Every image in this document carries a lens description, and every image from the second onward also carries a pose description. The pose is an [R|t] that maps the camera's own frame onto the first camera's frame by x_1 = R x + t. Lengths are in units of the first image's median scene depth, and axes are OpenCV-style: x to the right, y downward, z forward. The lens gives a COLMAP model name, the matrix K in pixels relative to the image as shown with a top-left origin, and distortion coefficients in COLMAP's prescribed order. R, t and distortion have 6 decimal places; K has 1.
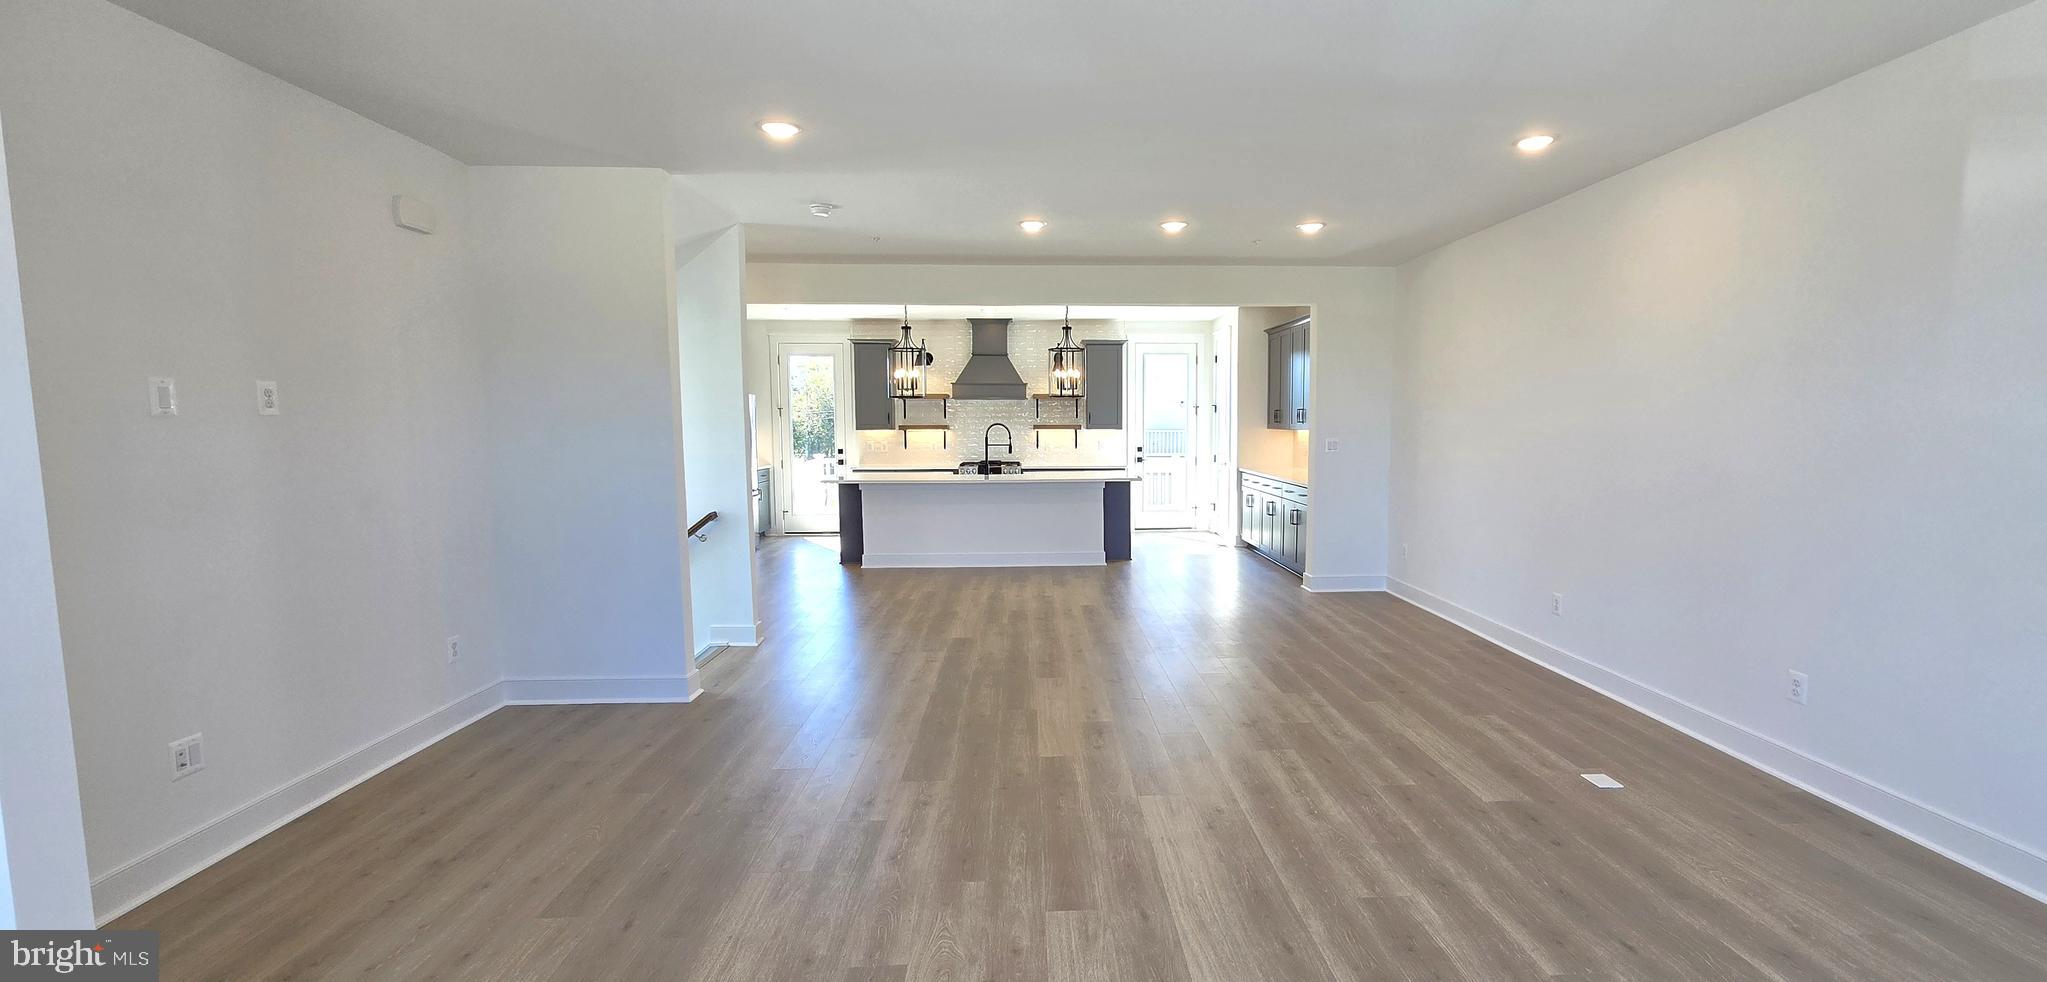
lens RADIAL K [[780.7, 0, 1036.5], [0, 780.7, 490.0], [0, 0, 1]] dist [-0.000377, -0.000016]
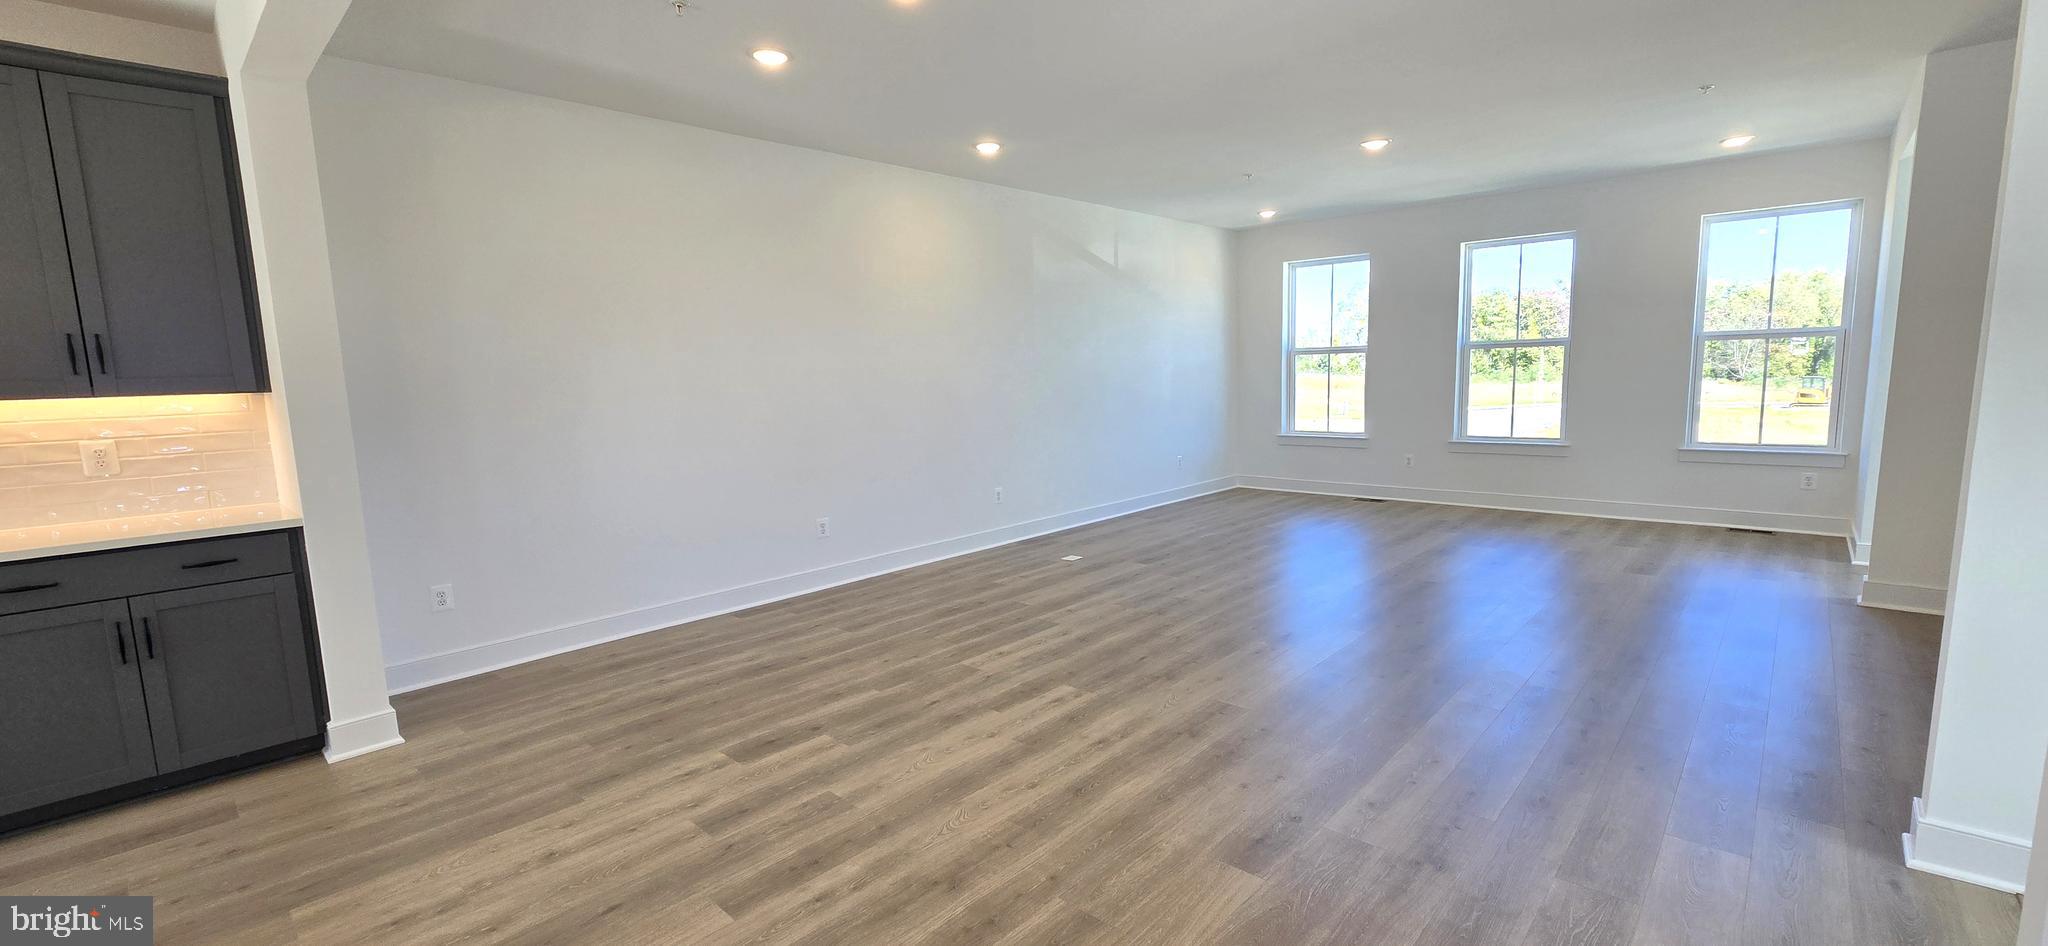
lens RADIAL K [[839.8, 0, 1027.3], [0, 839.8, 477.8], [0, 0, 1]] dist [-0.000957, 0.000077]
pose [[-0.703688, -0.066157, 0.707423, -0.333521], [0.095810, 0.977726, 0.186739, -0.105886], [-0.704020, 0.199184, -0.681676, 1.426205]]
